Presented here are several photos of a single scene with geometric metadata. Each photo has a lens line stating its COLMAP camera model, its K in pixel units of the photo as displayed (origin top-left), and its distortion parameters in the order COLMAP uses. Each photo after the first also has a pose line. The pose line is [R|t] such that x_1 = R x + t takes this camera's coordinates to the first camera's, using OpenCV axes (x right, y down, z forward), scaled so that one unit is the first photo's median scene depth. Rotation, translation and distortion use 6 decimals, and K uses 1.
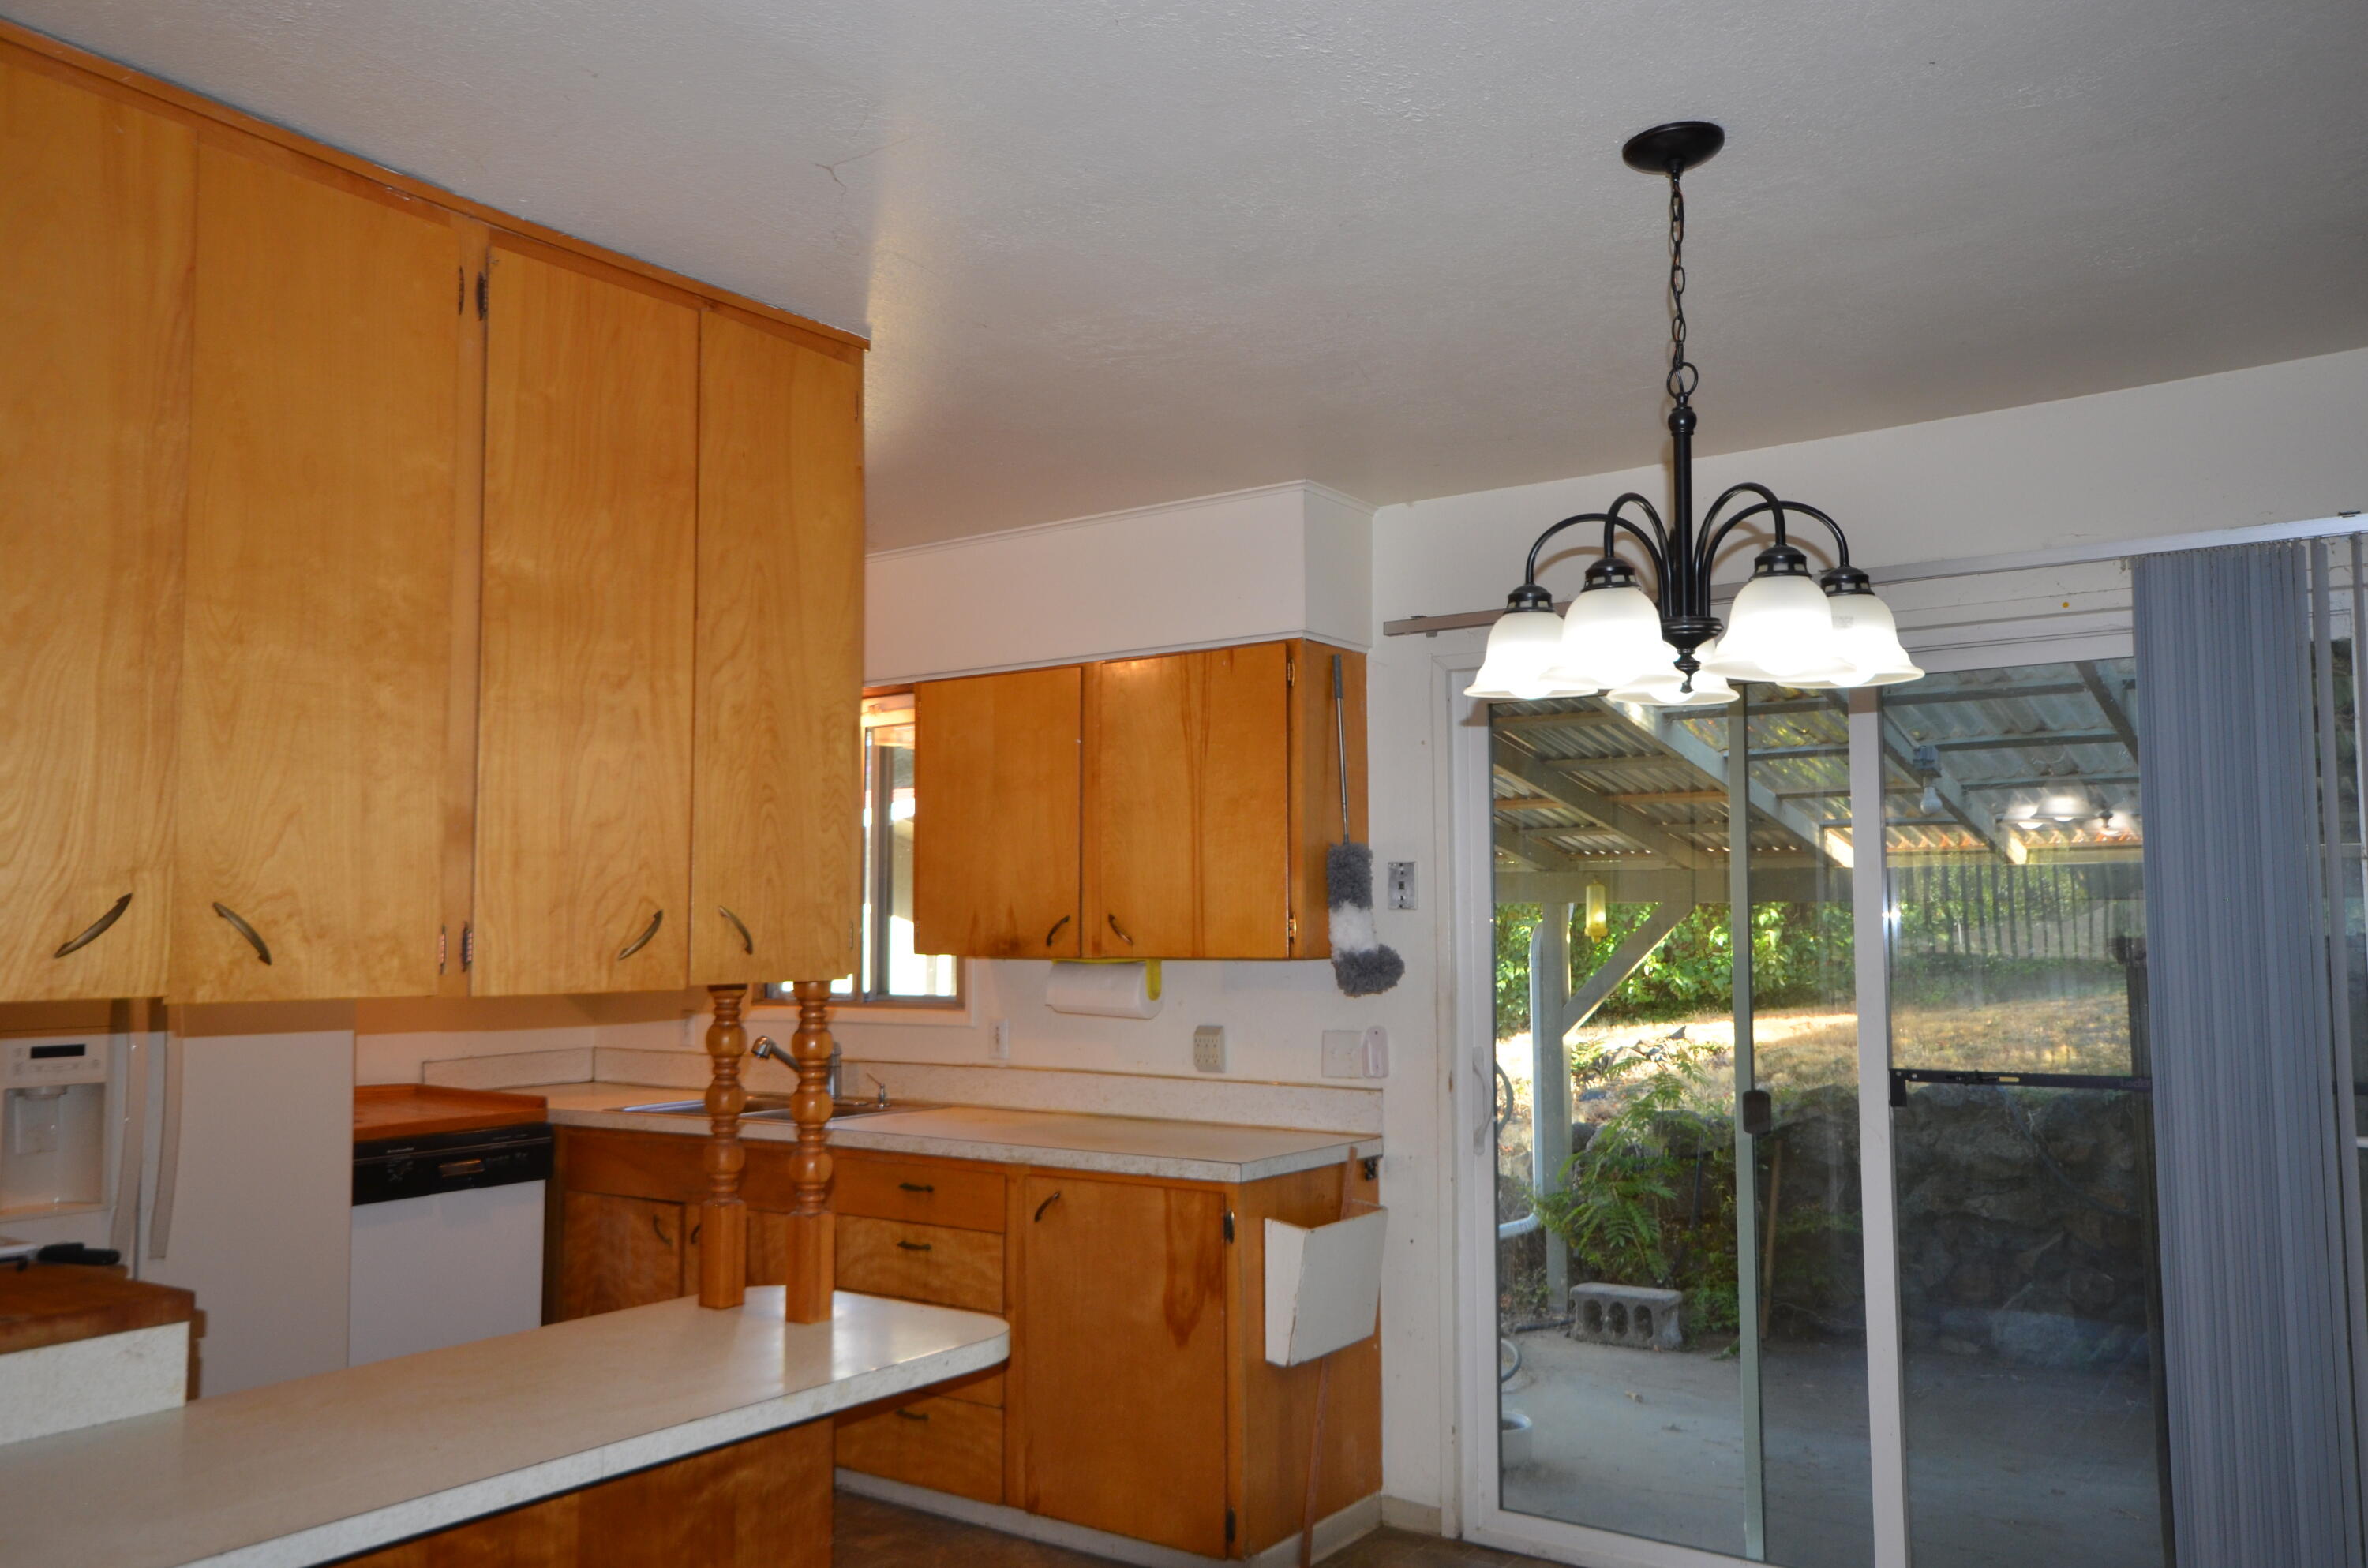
lens RADIAL K [[1807.3, 0, 1164.2], [0, 1807.3, 792.6], [0, 0, 1]] dist [-0.014177, 0.061619]
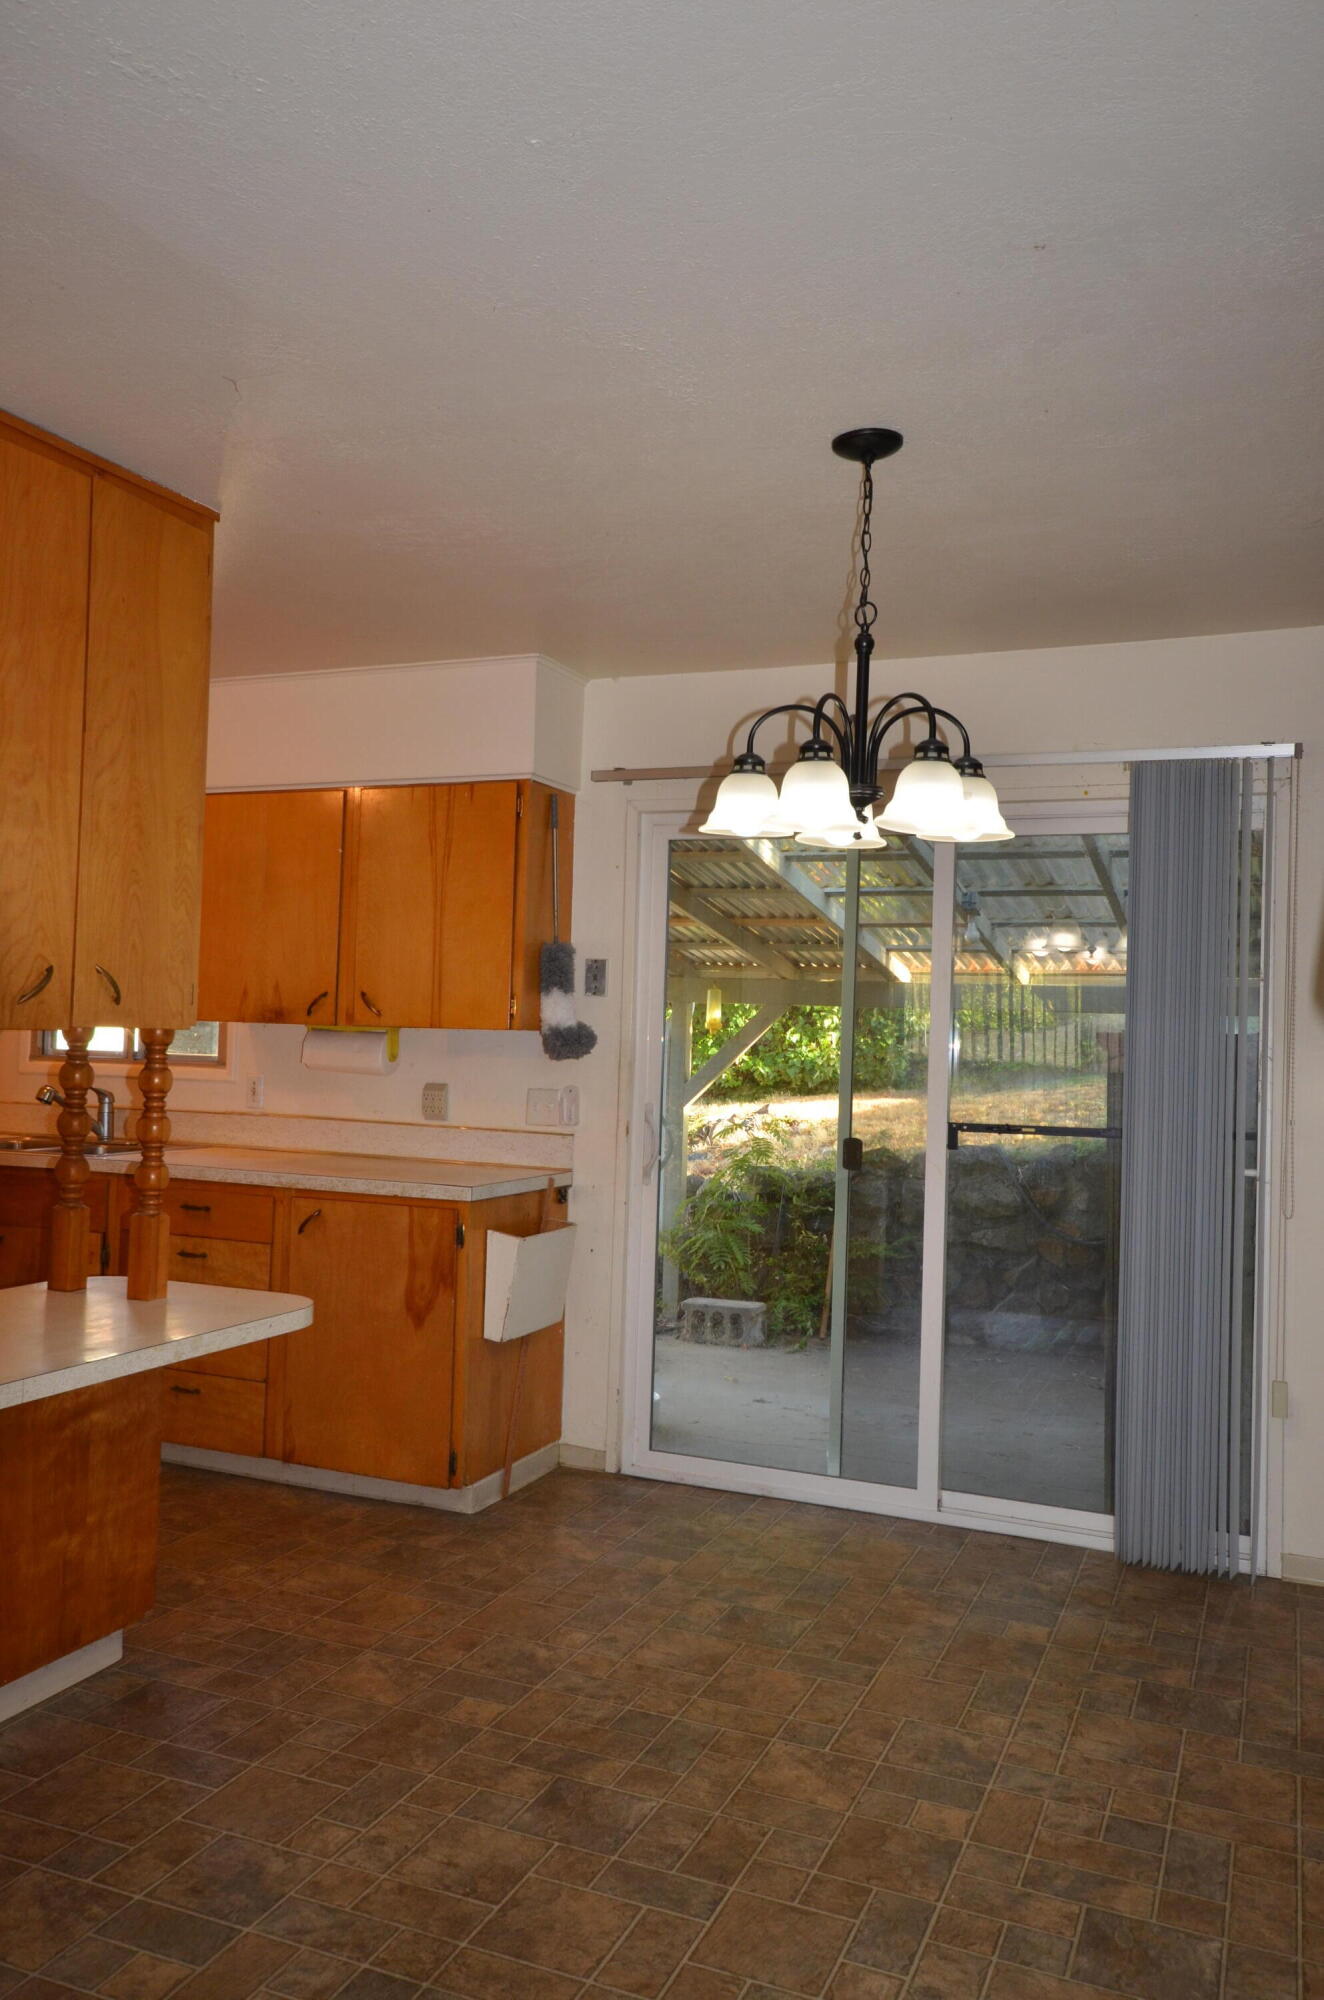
lens RADIAL K [[1526.6, 0, 664.2], [0, 1526.6, 988.7], [0, 0, 1]] dist [-0.014177, 0.061619]
pose [[0.974338, 0.037520, 0.221941, -0.069763], [-0.048600, 0.997819, 0.044672, 0.009555], [-0.219781, -0.054312, 0.974036, -0.079469]]
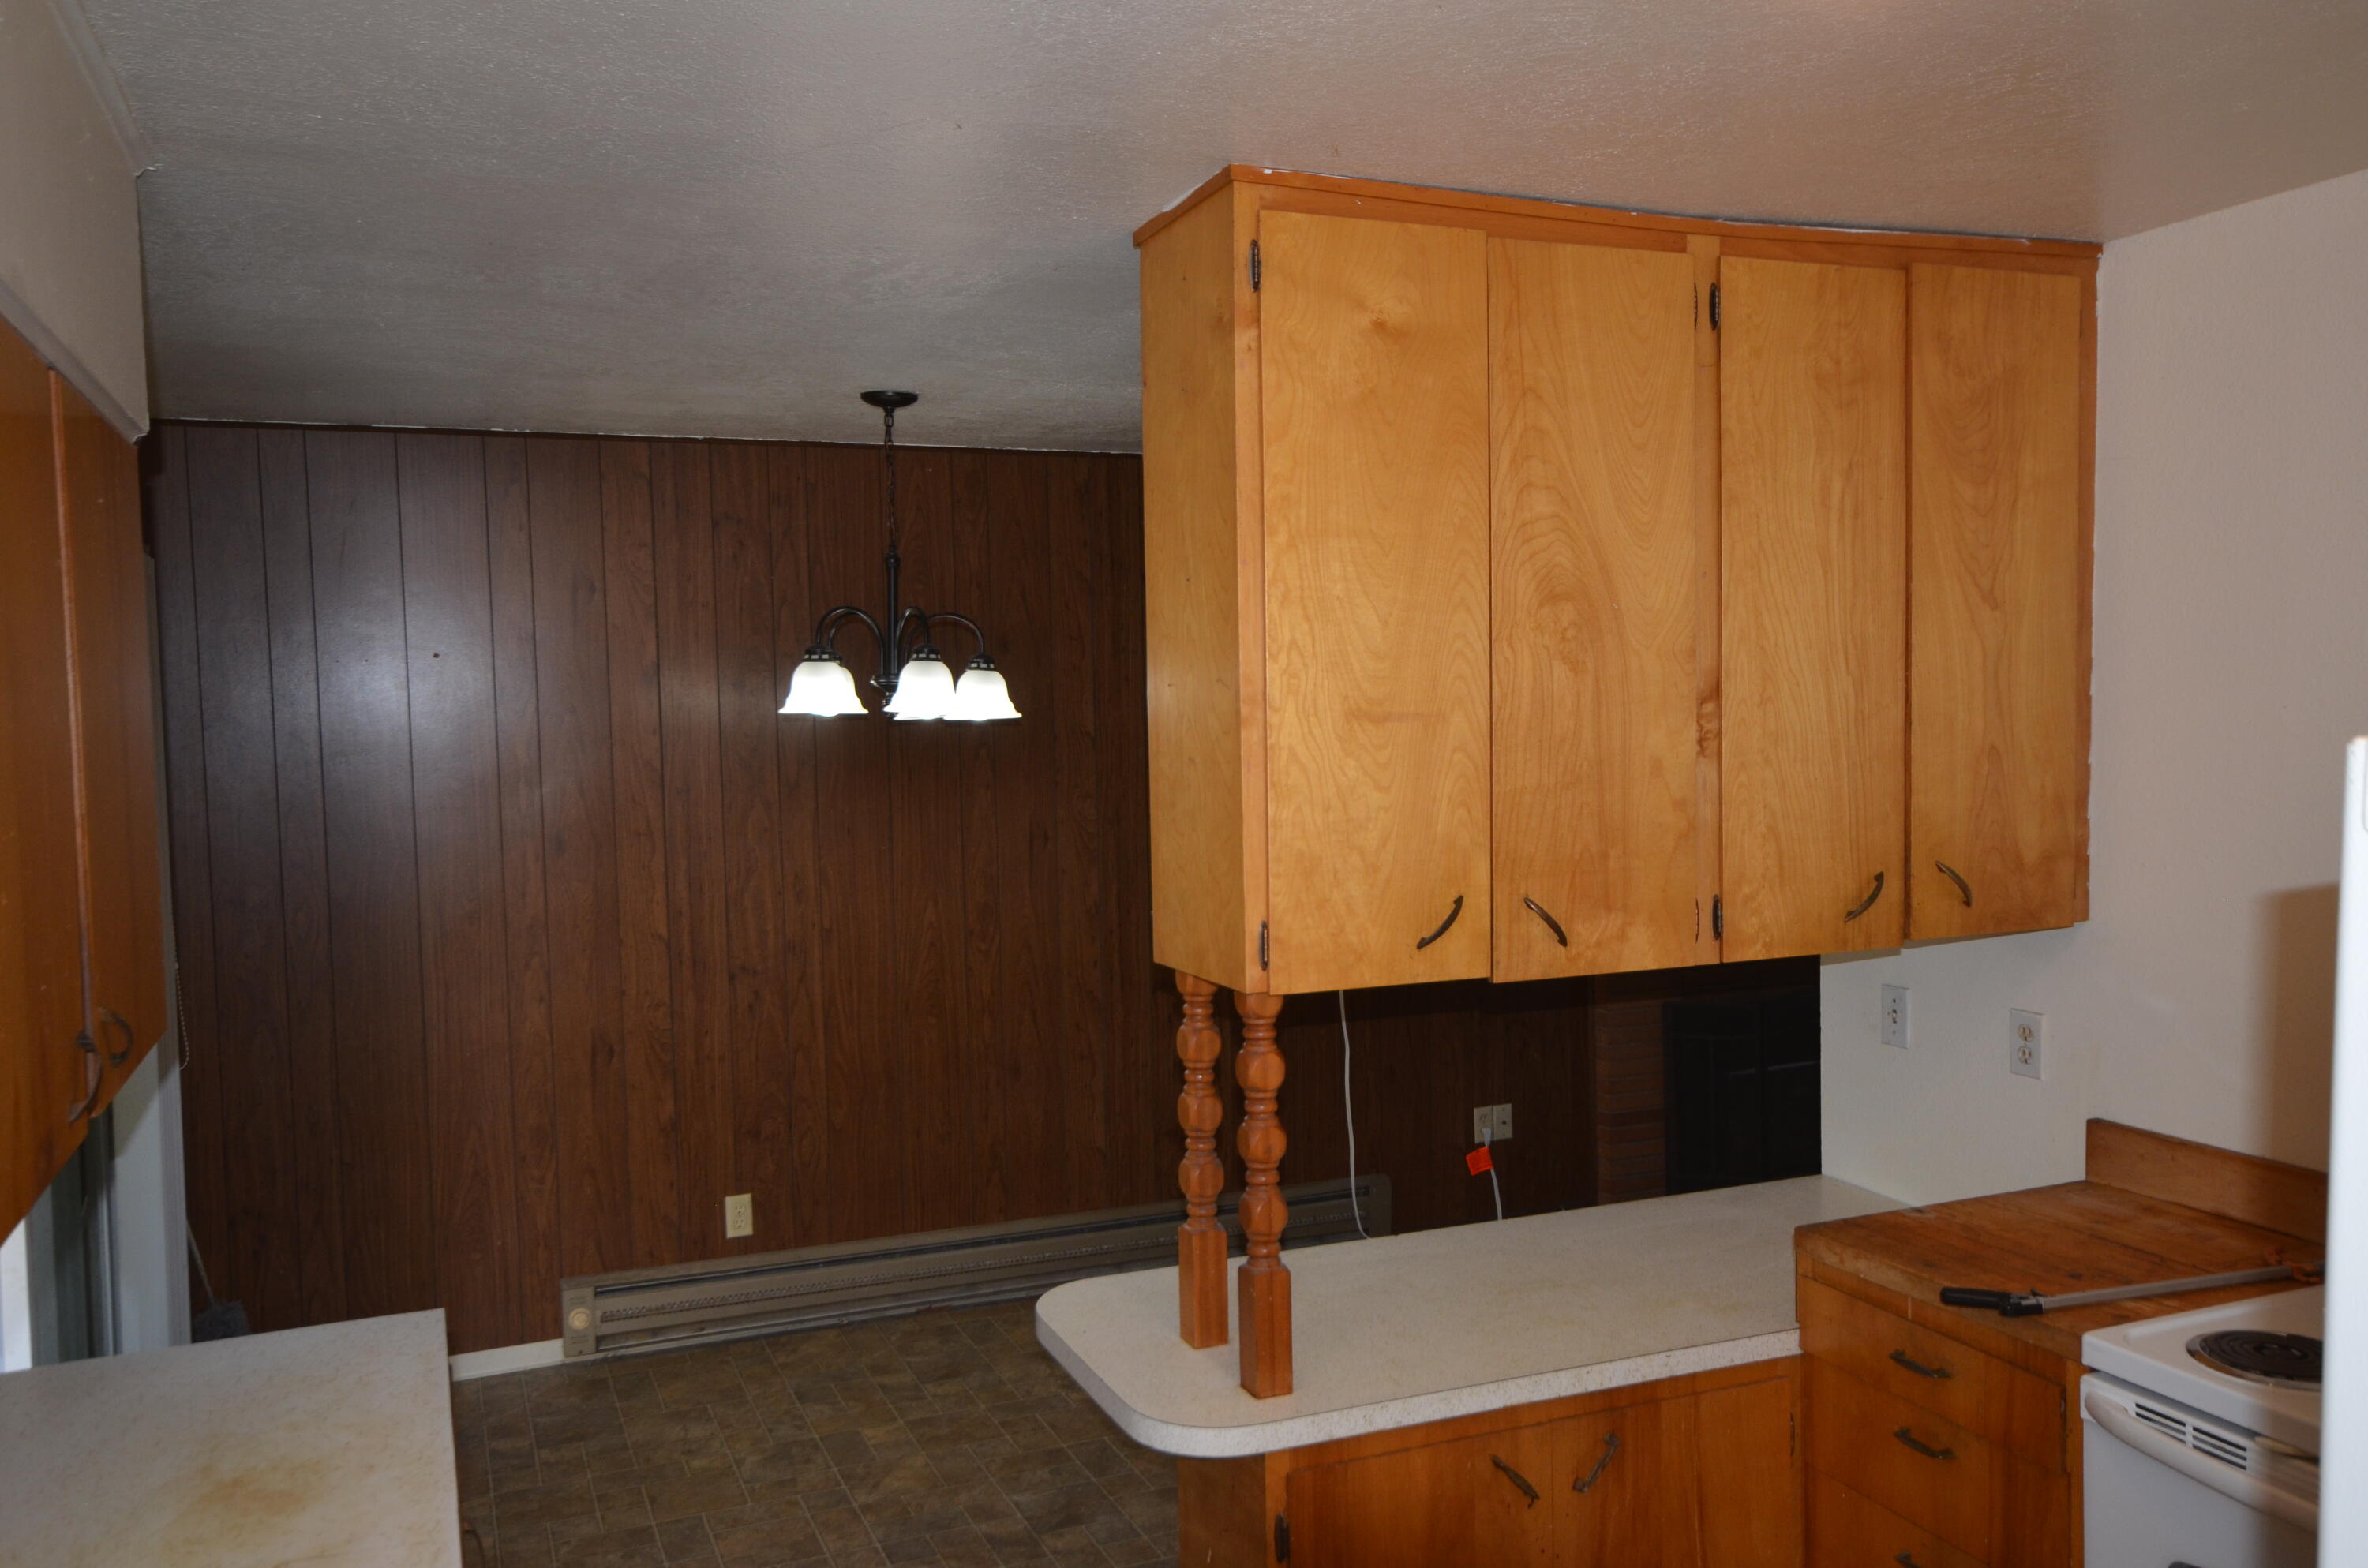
lens RADIAL K [[1797.7, 0, 1177.6], [0, 1797.7, 795.9], [0, 0, 1]] dist [0.016173, 0.007264]
pose [[-0.850598, -0.012388, 0.525671, -0.602425], [-0.022730, 0.999654, -0.013222, 0.024332], [-0.525325, -0.023196, -0.850585, 1.682032]]
